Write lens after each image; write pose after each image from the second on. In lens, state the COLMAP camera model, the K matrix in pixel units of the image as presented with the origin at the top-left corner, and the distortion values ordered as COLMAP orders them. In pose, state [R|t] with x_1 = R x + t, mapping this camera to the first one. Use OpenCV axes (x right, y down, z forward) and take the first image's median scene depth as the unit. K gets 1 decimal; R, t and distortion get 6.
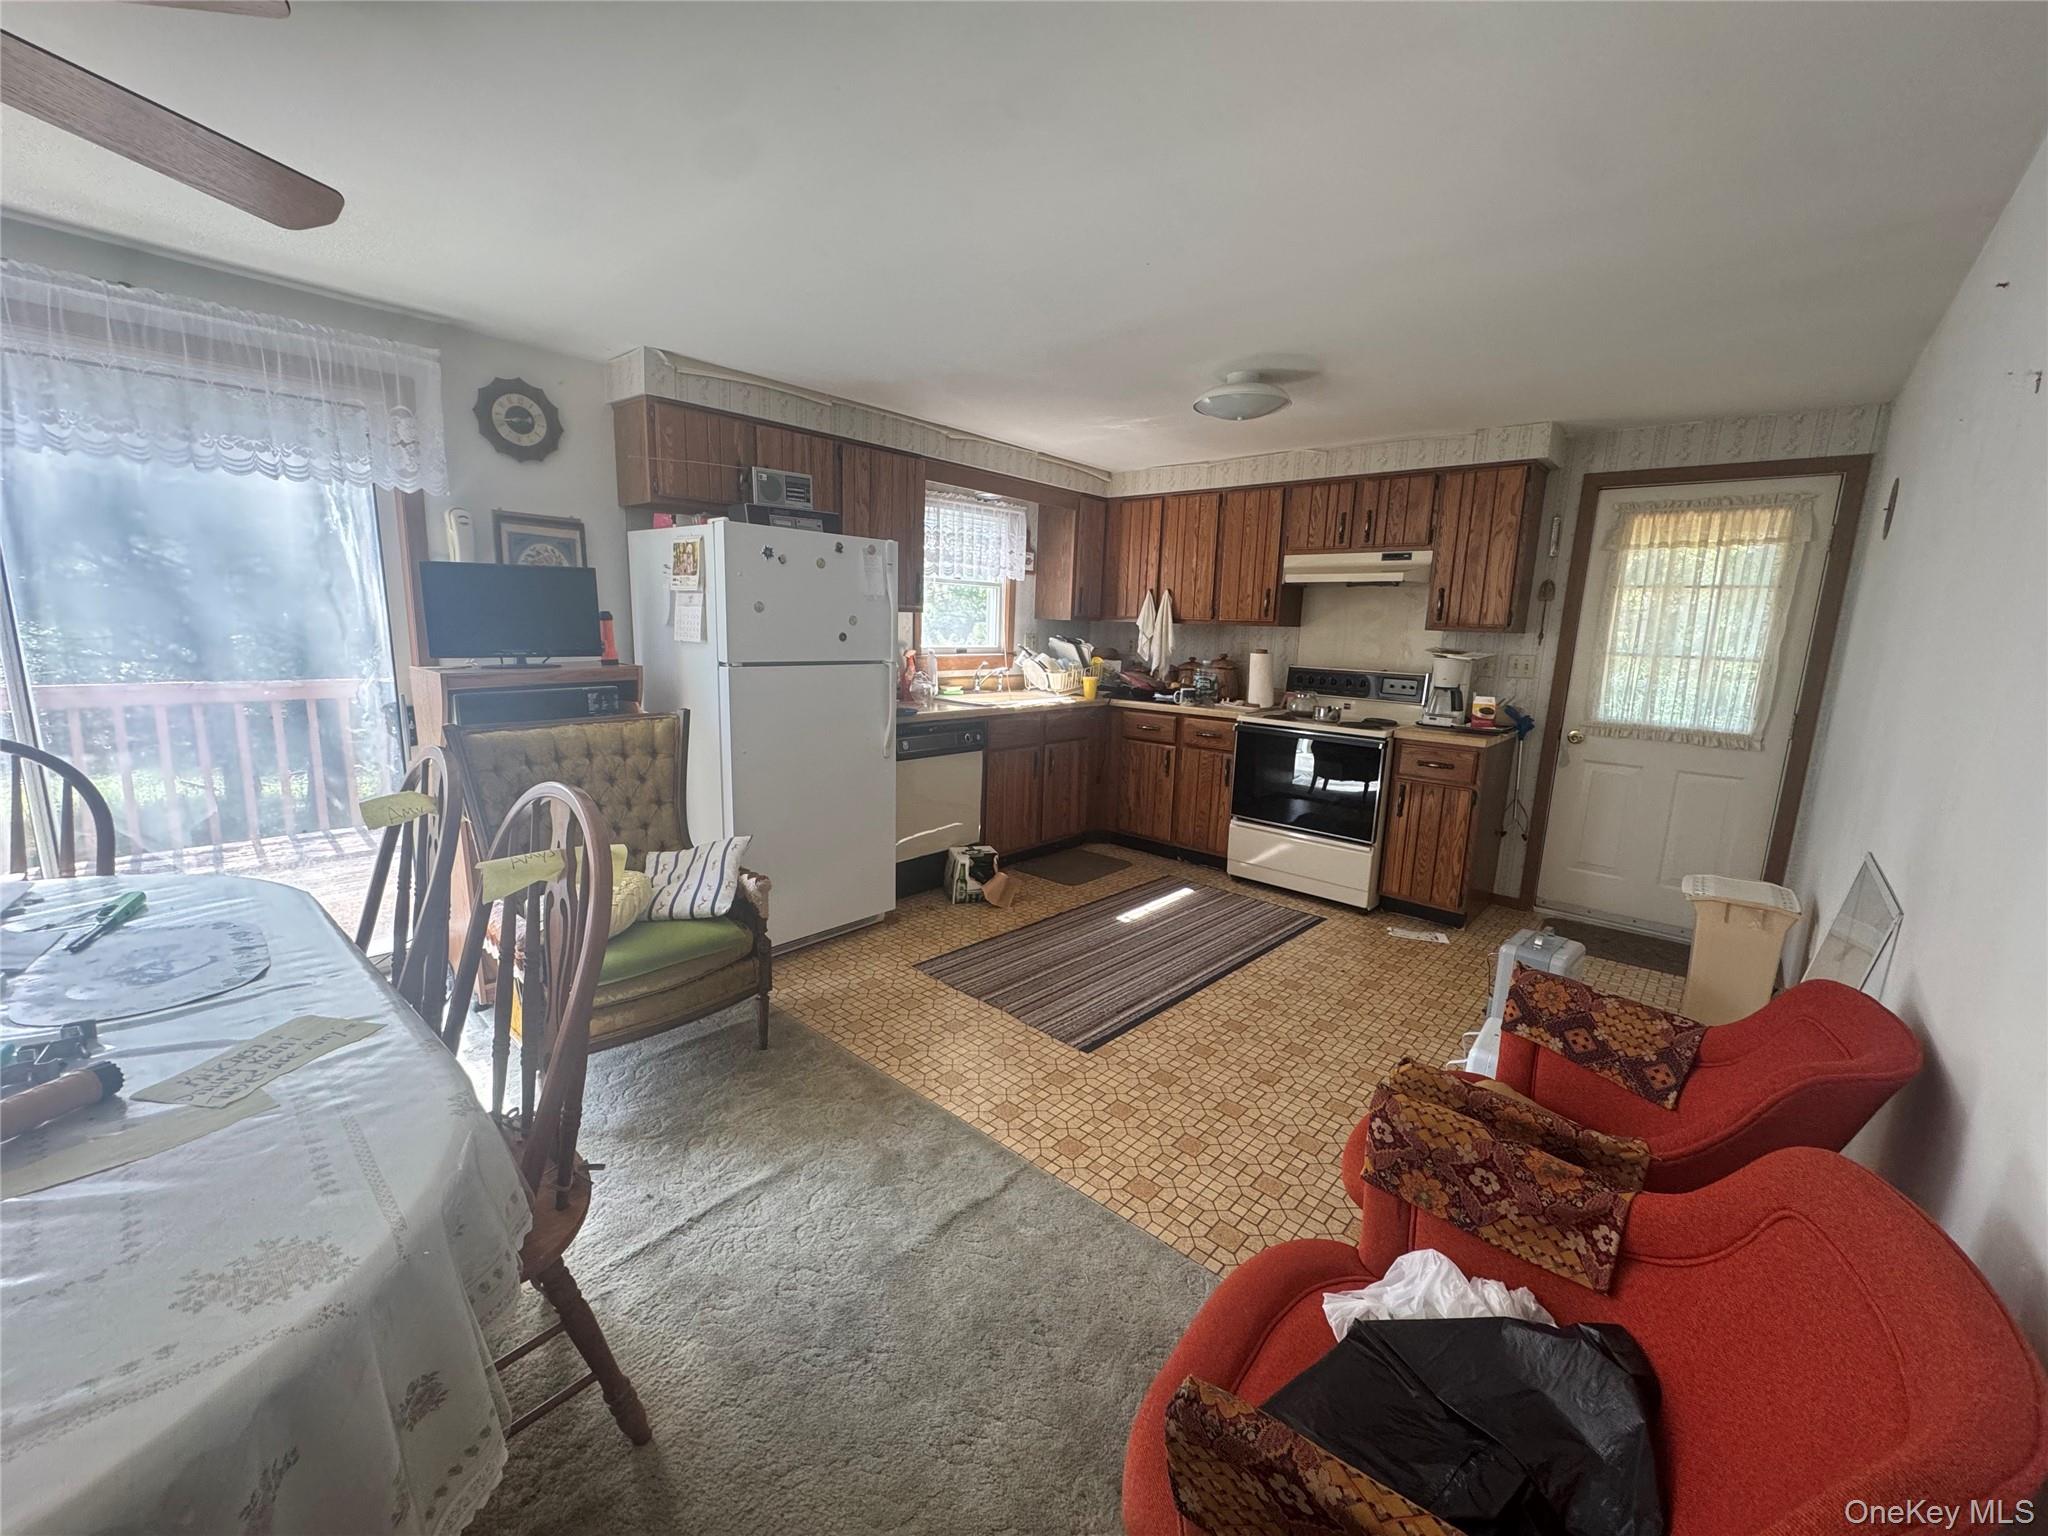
lens RADIAL K [[817.7, 0, 1026.1], [0, 817.7, 766.3], [0, 0, 1]] dist [-0.003278, 0.000546]
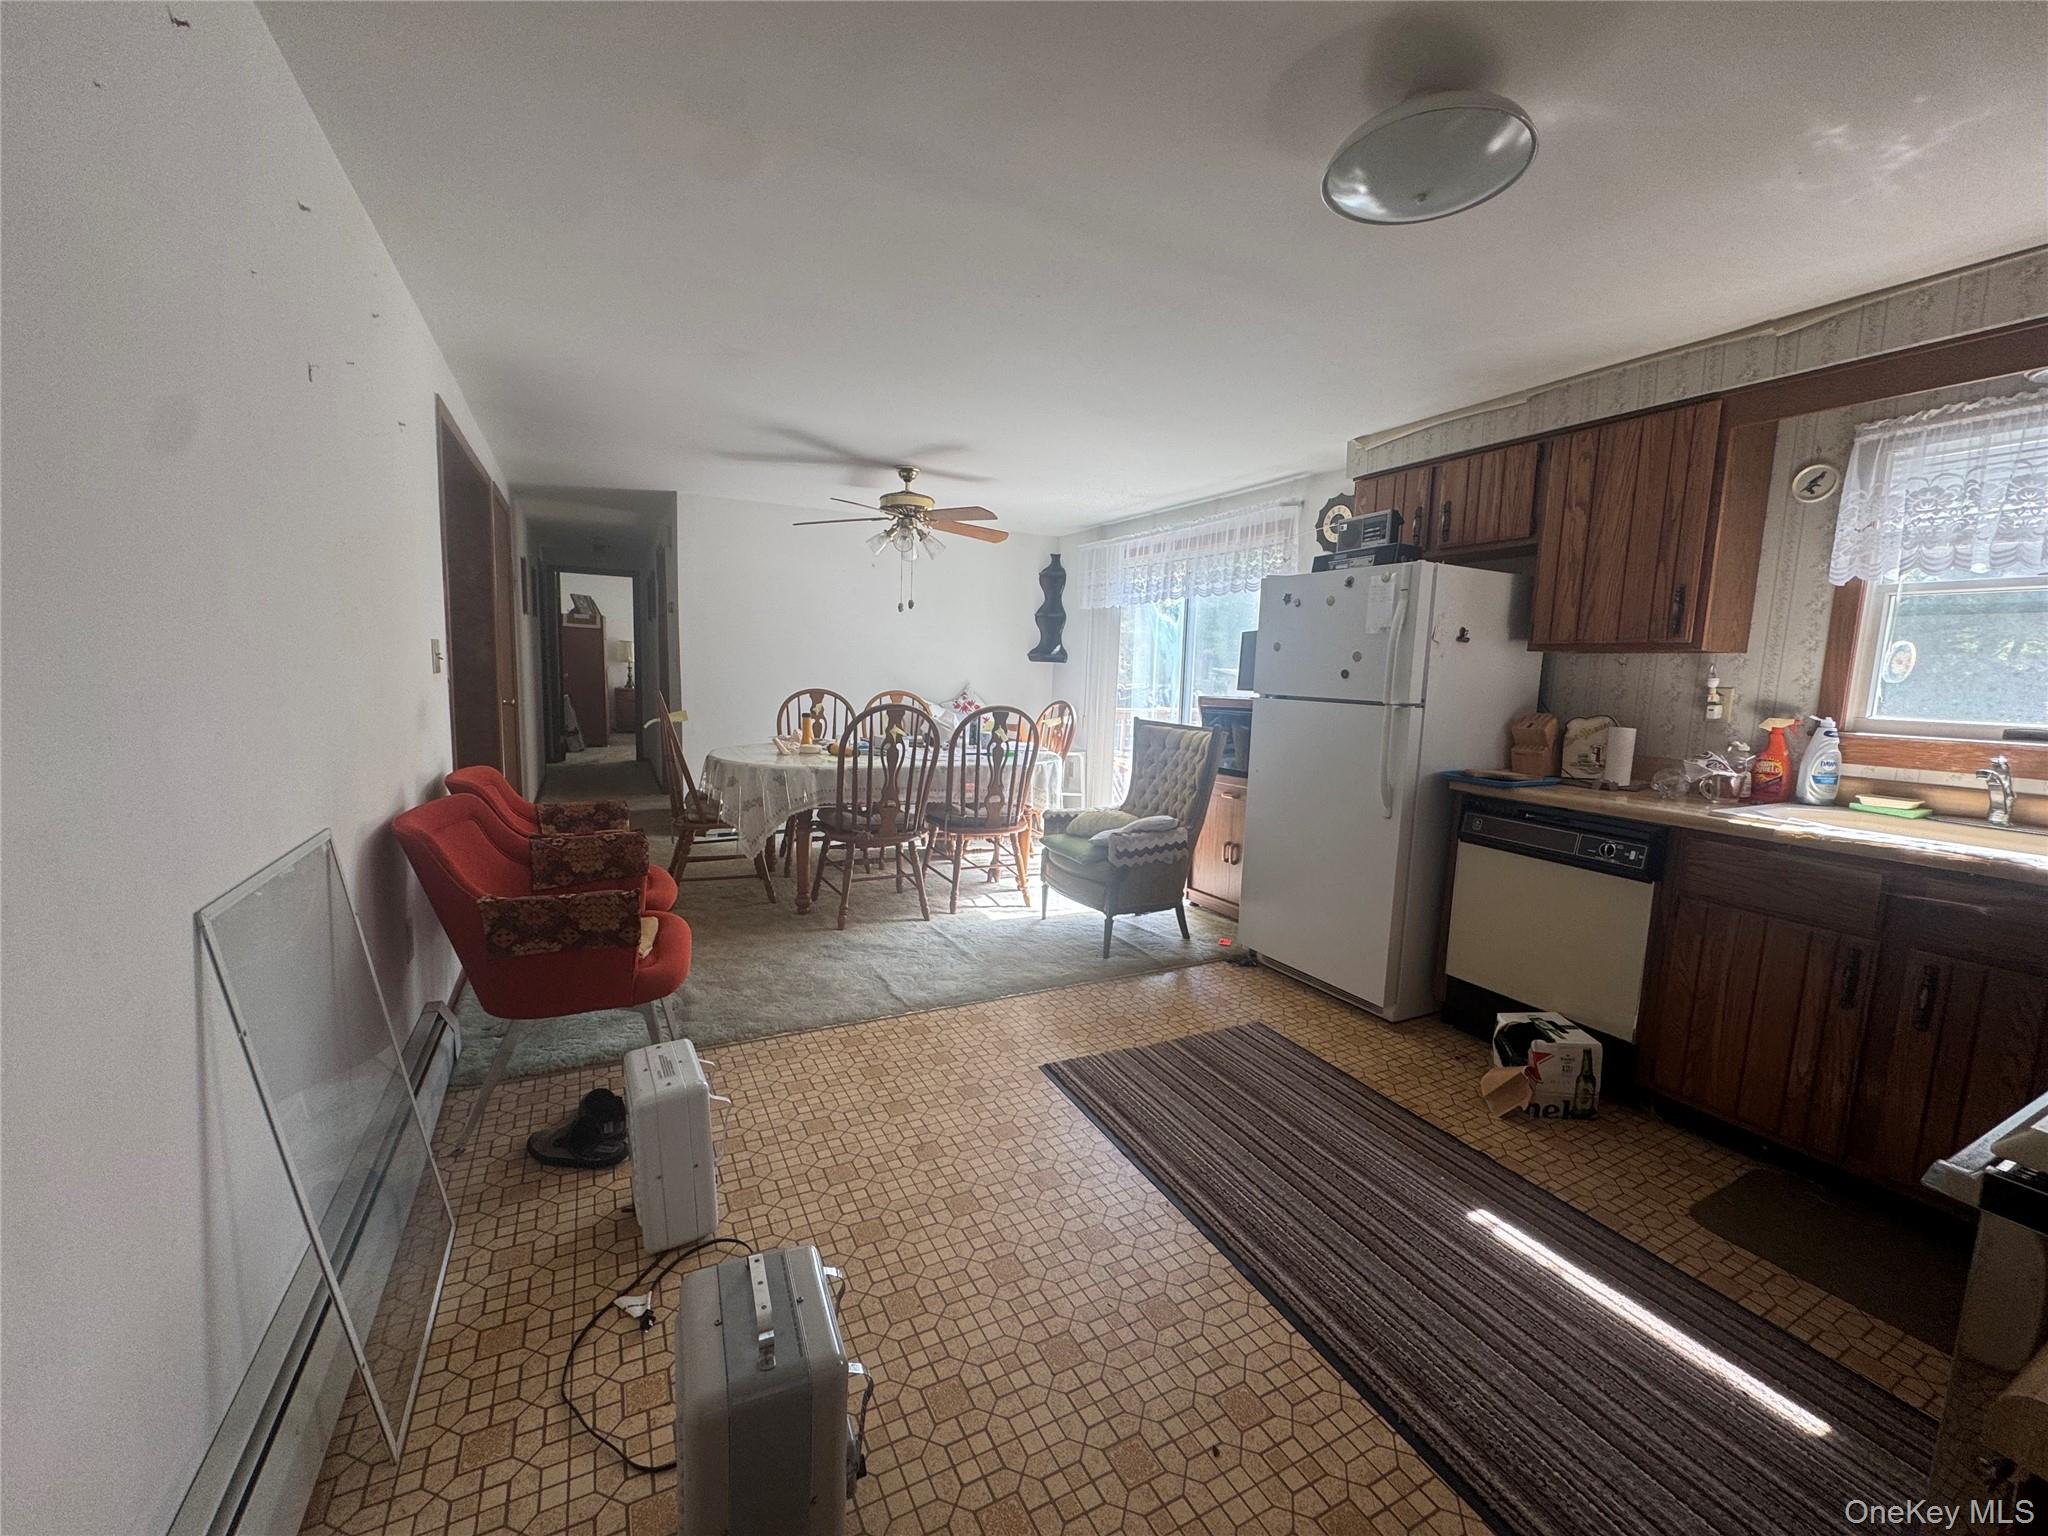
lens RADIAL K [[817.7, 0, 1026.1], [0, 817.7, 766.3], [0, 0, 1]] dist [-0.003278, 0.000546]
pose [[-0.344734, 0.065401, -0.936419, 0.700939], [-0.211108, 0.966614, 0.145227, -0.100967], [0.914654, 0.247750, -0.319418, 0.871525]]
